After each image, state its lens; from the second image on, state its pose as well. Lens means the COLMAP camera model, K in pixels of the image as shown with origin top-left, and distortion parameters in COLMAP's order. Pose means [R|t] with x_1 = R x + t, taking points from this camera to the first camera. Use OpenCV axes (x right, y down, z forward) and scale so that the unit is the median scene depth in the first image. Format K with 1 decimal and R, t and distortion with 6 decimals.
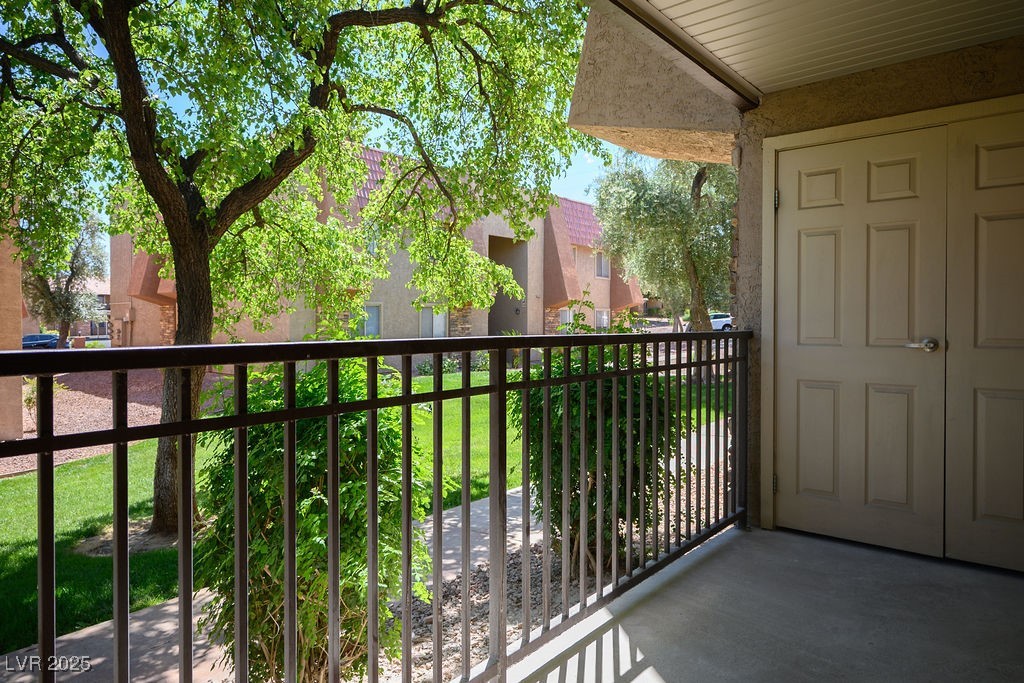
lens RADIAL K [[656.1, 0, 514.1], [0, 656.1, 328.3], [0, 0, 1]] dist [-0.000016, -0.000027]
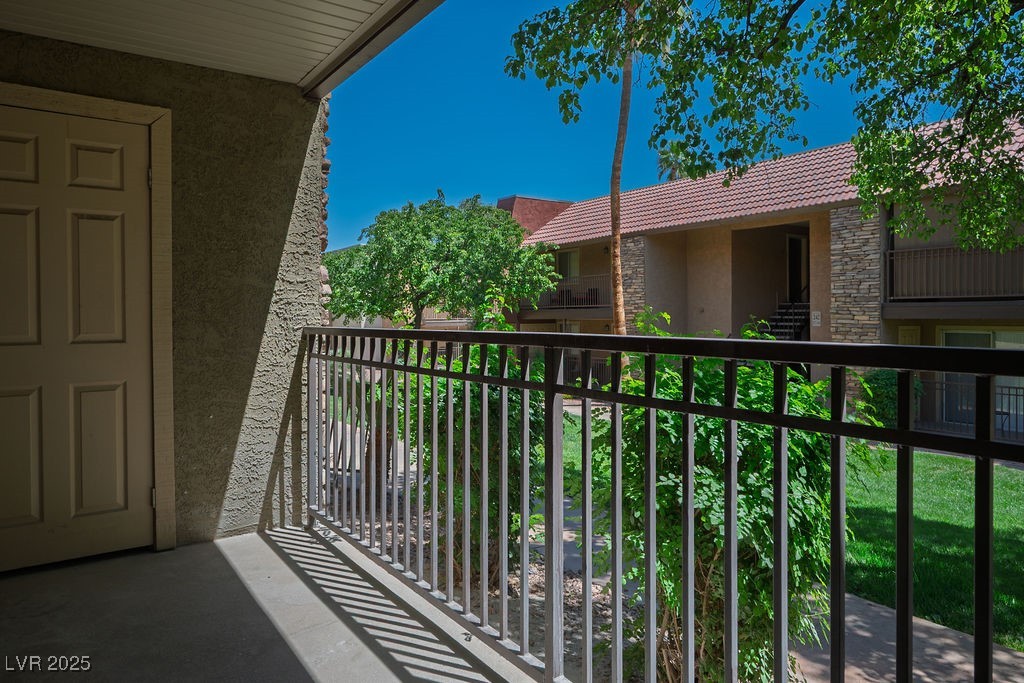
lens RADIAL K [[656.1, 0, 514.1], [0, 656.1, 328.3], [0, 0, 1]] dist [-0.000016, -0.000027]
pose [[-0.263213, 0.013714, -0.964640, 0.943498], [-0.004415, 0.999871, 0.015419, -0.007094], [0.964728, 0.008317, -0.263119, 1.262669]]
